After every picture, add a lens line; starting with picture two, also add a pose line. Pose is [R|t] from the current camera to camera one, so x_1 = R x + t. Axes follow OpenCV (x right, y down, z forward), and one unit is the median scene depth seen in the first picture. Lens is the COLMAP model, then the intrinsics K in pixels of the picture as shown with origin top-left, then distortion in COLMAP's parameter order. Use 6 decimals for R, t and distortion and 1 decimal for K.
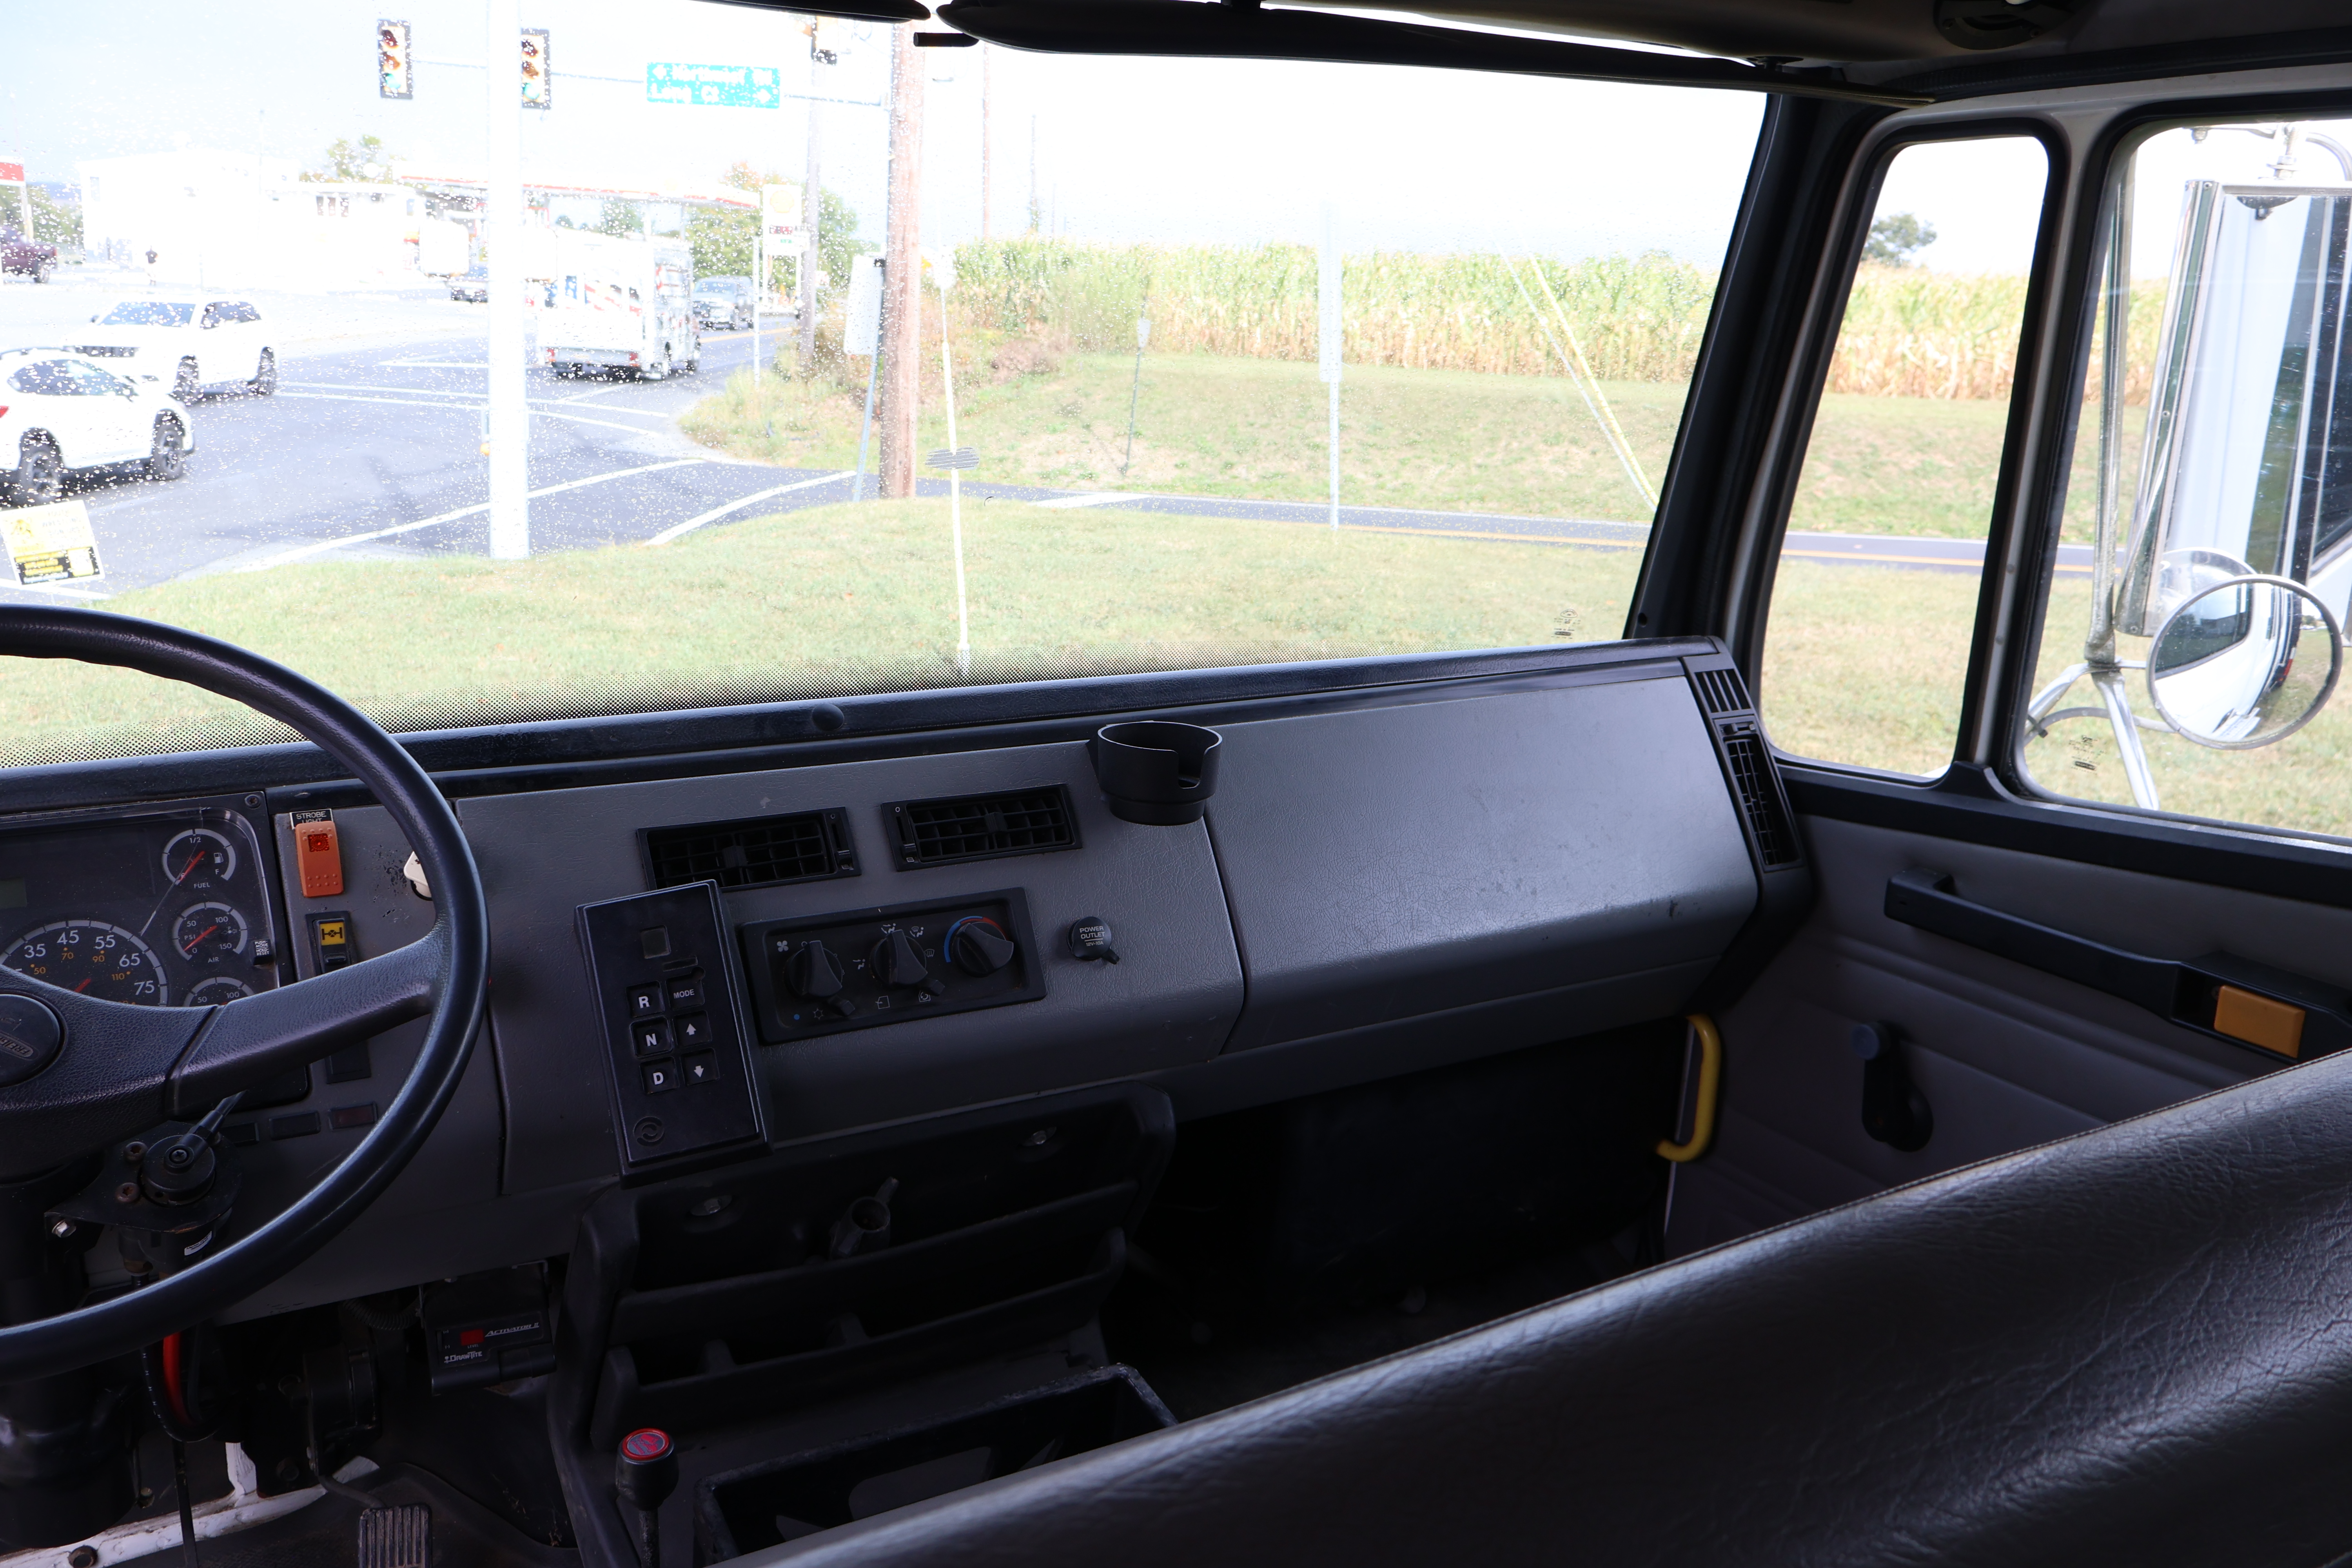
lens RADIAL K [[1956.6, 0, 1176.0], [0, 1956.6, 784.0], [0, 0, 1]] dist [-0.003205, -0.002548]
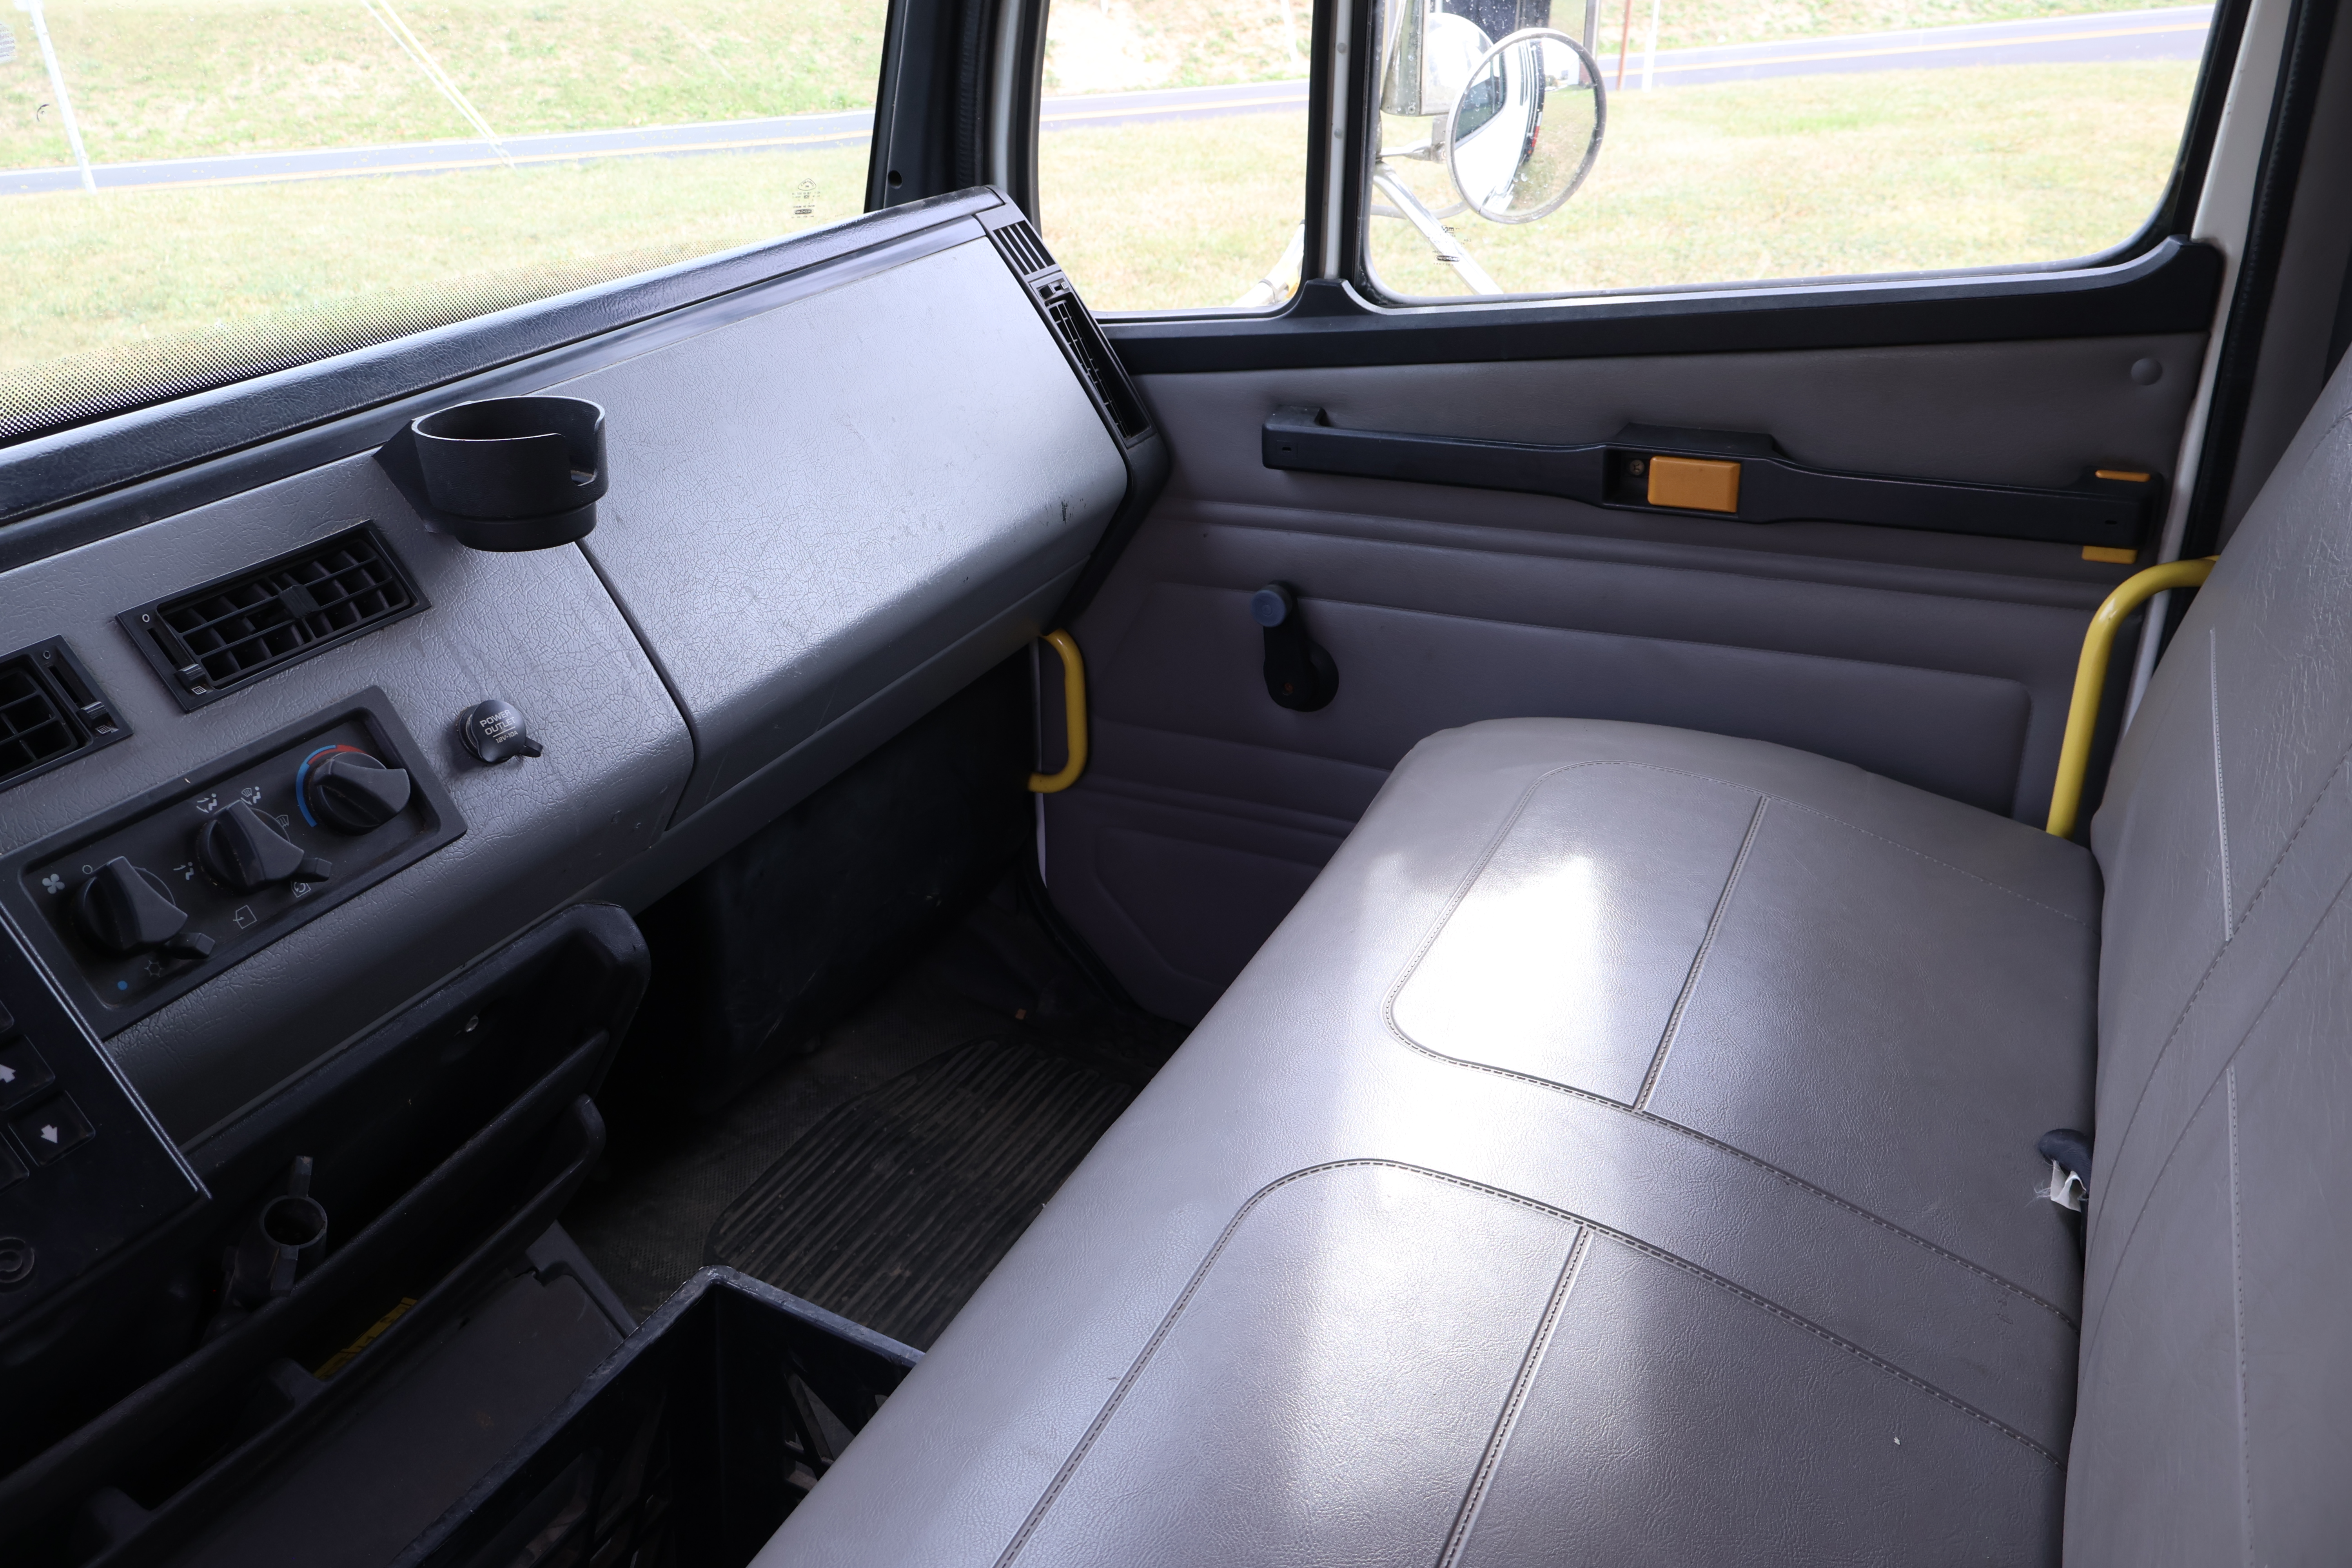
lens RADIAL K [[1956.6, 0, 1176.0], [0, 1956.6, 784.0], [0, 0, 1]] dist [-0.003205, -0.002548]
pose [[0.825217, -0.289219, 0.485149, -0.150630], [0.191981, 0.951438, 0.240644, -0.018684], [-0.531188, -0.105444, 0.840667, 0.238165]]
